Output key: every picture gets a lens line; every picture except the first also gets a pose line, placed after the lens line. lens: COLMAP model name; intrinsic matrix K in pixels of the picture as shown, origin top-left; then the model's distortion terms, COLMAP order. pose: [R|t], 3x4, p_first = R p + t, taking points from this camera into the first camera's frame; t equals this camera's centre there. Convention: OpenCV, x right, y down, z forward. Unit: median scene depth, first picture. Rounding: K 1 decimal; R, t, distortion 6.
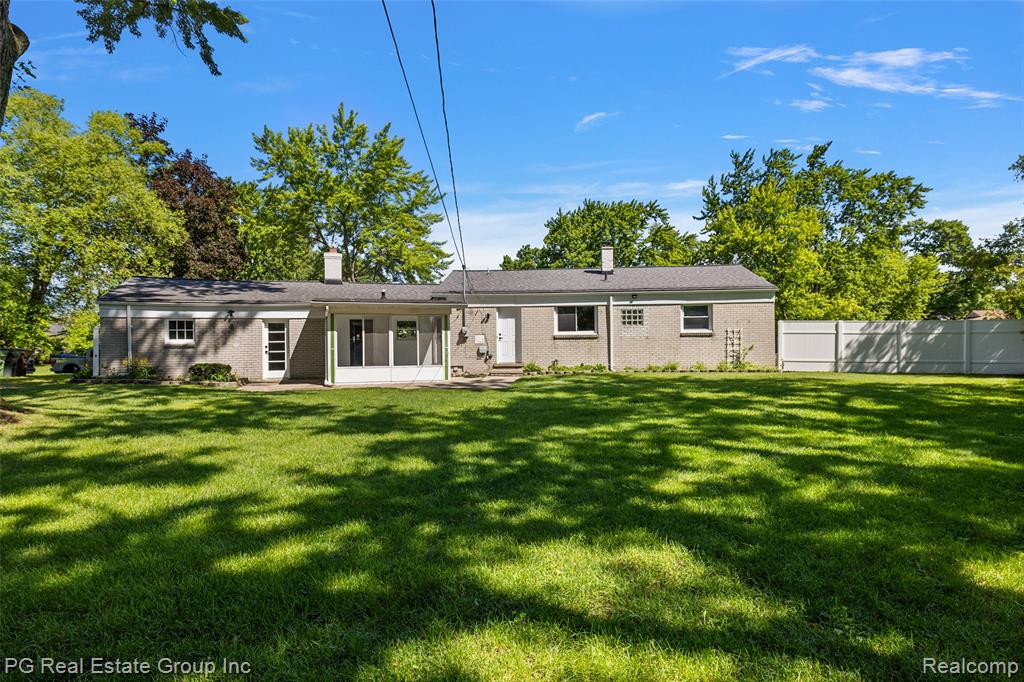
lens RADIAL K [[579.6, 0, 518.1], [0, 579.6, 340.0], [0, 0, 1]] dist [-0.009342, 0.000575]
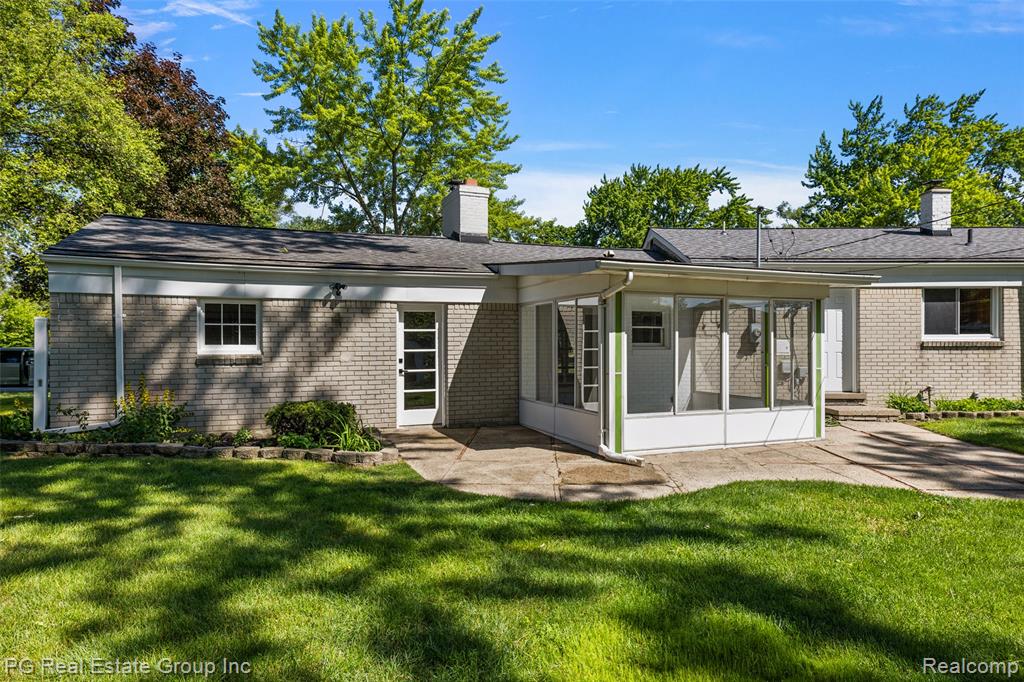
lens RADIAL K [[647.6, 0, 521.0], [0, 647.6, 334.7], [0, 0, 1]] dist [-0.002890, 0.005887]
pose [[0.997879, 0.010040, 0.064310, -0.348328], [-0.009854, 0.999946, -0.003212, -0.008851], [-0.064339, 0.002572, 0.997925, 0.425567]]
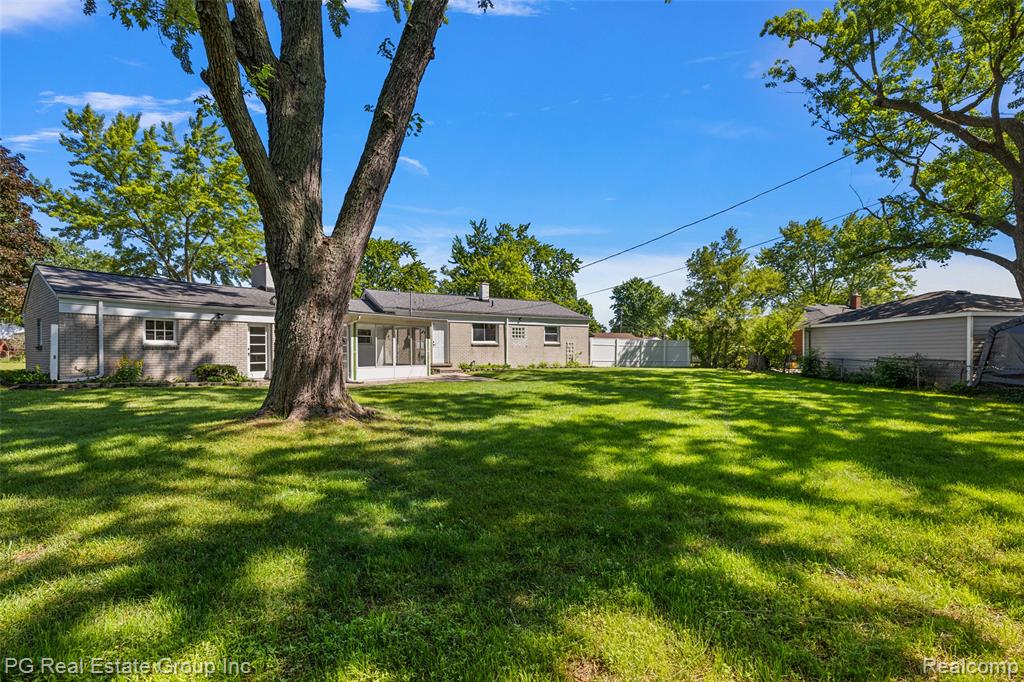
lens RADIAL K [[441.5, 0, 512.6], [0, 441.5, 348.2], [0, 0, 1]] dist [0.005175, 0.001442]
pose [[0.824995, 0.014754, 0.564947, -0.465323], [-0.017188, 0.999852, -0.001012, 0.002734], [-0.564879, -0.008876, 0.825126, 0.054194]]
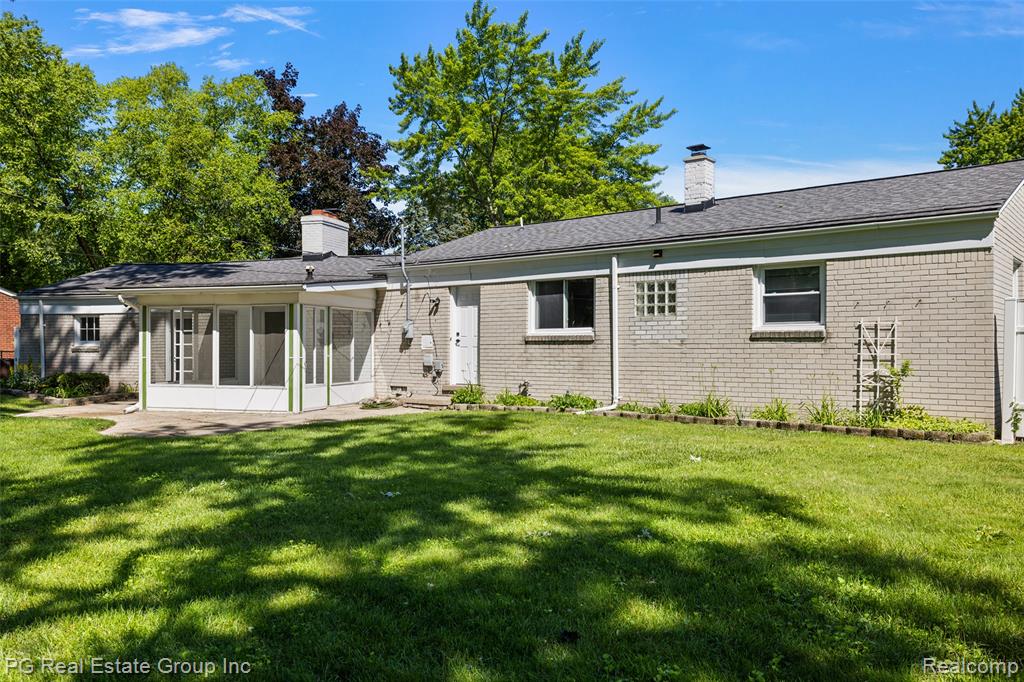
lens RADIAL K [[796.0, 0, 517.0], [0, 796.0, 332.3], [0, 0, 1]] dist [-0.003207, 0.002445]
pose [[0.814110, -0.000199, -0.580711, 0.478878], [-0.001944, 0.999993, -0.003068, -0.009295], [0.580708, 0.003626, 0.814104, 0.403288]]
